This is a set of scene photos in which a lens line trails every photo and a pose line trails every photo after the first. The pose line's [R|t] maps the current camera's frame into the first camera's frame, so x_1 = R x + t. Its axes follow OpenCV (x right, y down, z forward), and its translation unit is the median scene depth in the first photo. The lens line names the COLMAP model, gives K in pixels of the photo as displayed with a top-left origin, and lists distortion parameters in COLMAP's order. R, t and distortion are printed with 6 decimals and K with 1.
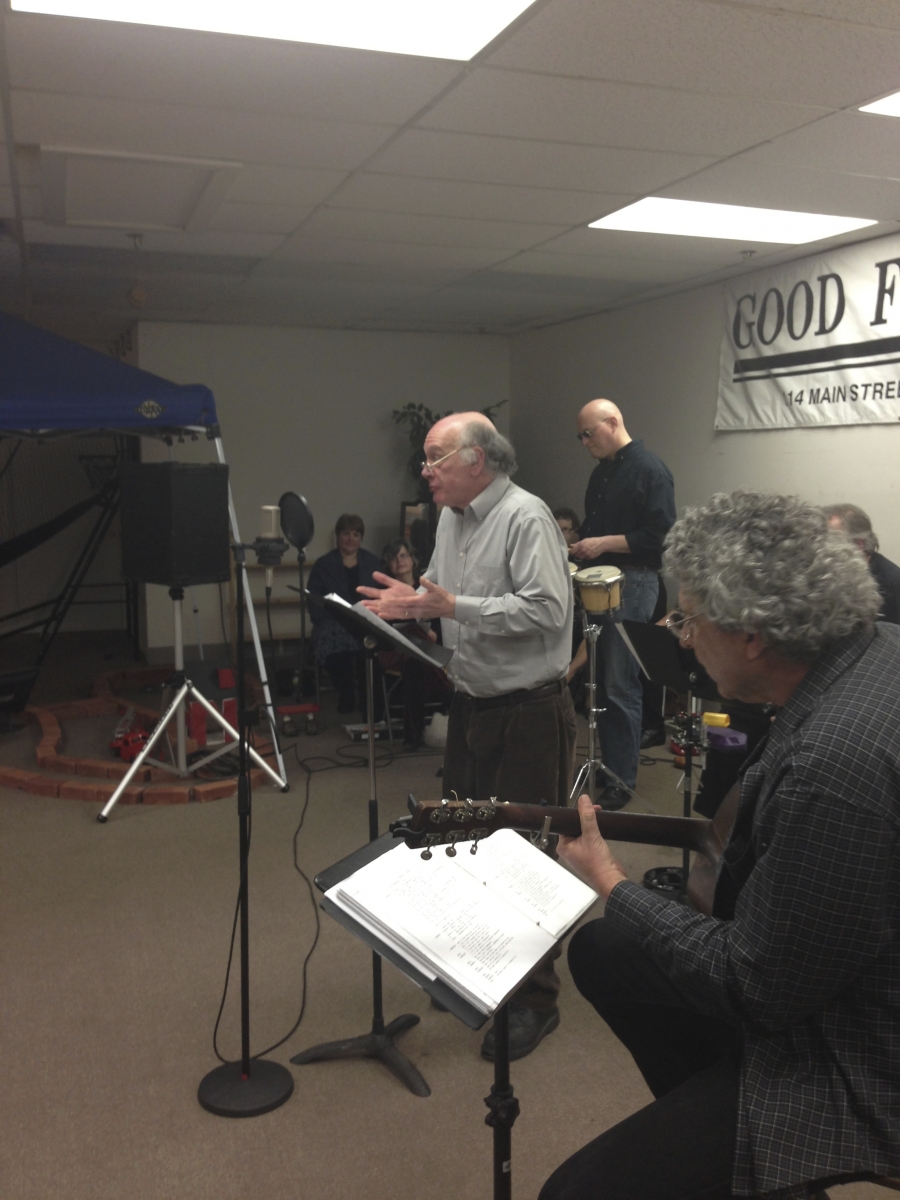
lens RADIAL K [[1079.7, 0, 445.2], [0, 1079.7, 596.4], [0, 0, 1]] dist [0.126357, -0.275443]
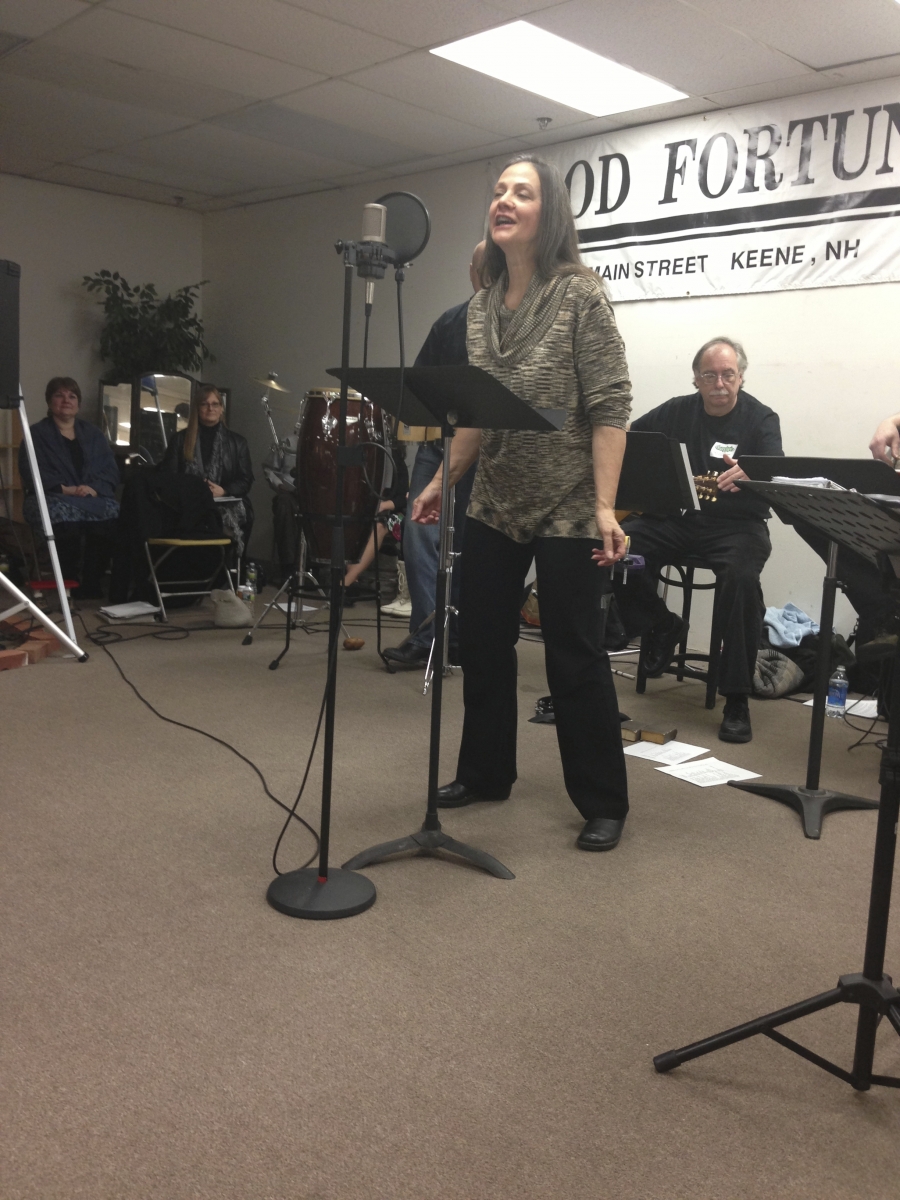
lens RADIAL K [[1079.7, 0, 445.2], [0, 1079.7, 596.4], [0, 0, 1]] dist [0.126357, -0.275443]
pose [[0.921115, -0.009511, 0.389174, -0.214123], [-0.005717, 0.999263, 0.037952, 0.091361], [-0.389248, -0.037183, 0.920382, 0.089945]]
